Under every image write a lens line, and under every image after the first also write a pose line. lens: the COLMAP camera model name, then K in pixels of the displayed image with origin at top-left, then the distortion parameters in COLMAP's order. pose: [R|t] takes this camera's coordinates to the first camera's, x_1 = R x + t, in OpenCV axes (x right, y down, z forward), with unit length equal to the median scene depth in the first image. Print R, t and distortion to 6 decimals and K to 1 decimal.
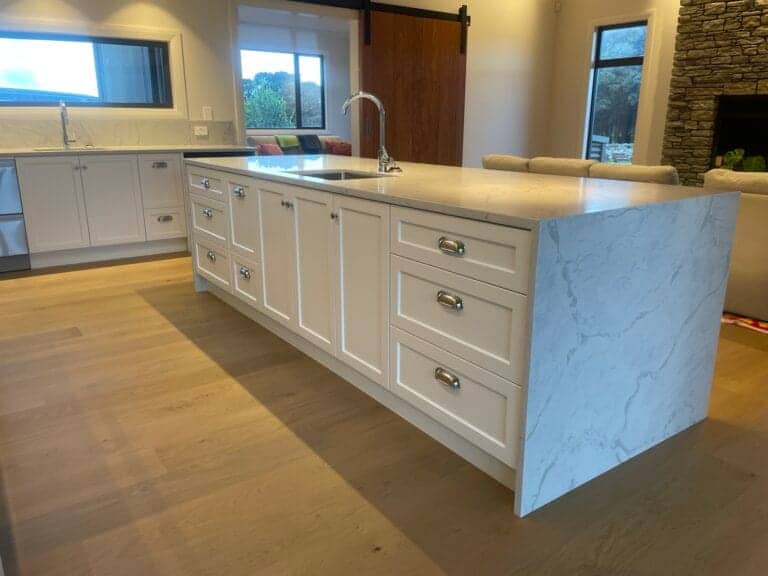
lens RADIAL K [[582.9, 0, 392.8], [0, 582.9, 283.1], [0, 0, 1]] dist [0.089341, -0.128834]
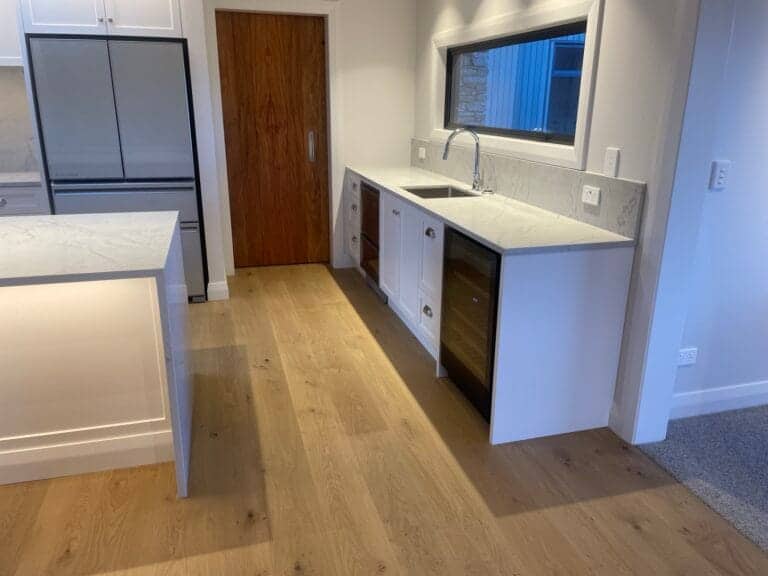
lens RADIAL K [[575.9, 0, 384.0], [0, 575.9, 288.0], [0, 0, 1]] dist [0.070622, -0.103580]
pose [[-0.354847, 0.277699, -0.892730, 0.193760], [-0.264466, 0.886054, 0.380744, -0.363950], [0.896739, 0.371202, -0.240972, 1.104838]]
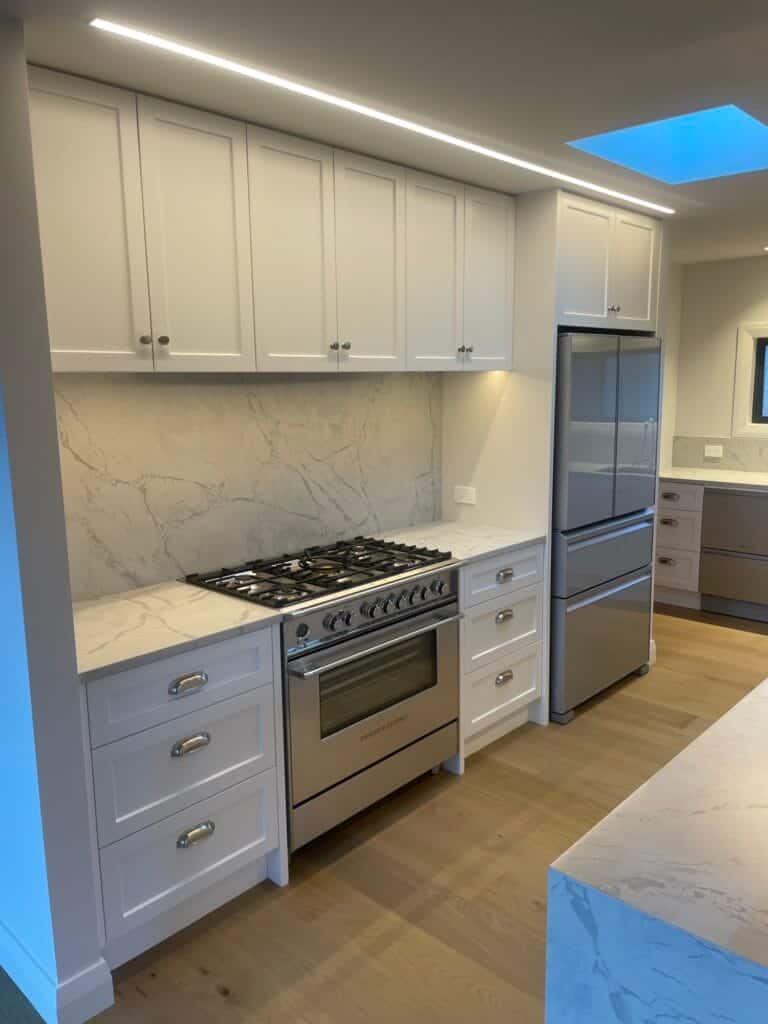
lens RADIAL K [[778.4, 0, 384.0], [0, 778.4, 512.0], [0, 0, 1]] dist [0.079652, -0.110398]
pose [[0.182764, 0.159667, -0.970105, 0.269756], [-0.246939, 0.962548, 0.111901, -0.142911], [0.951640, 0.219105, 0.215347, 0.187968]]
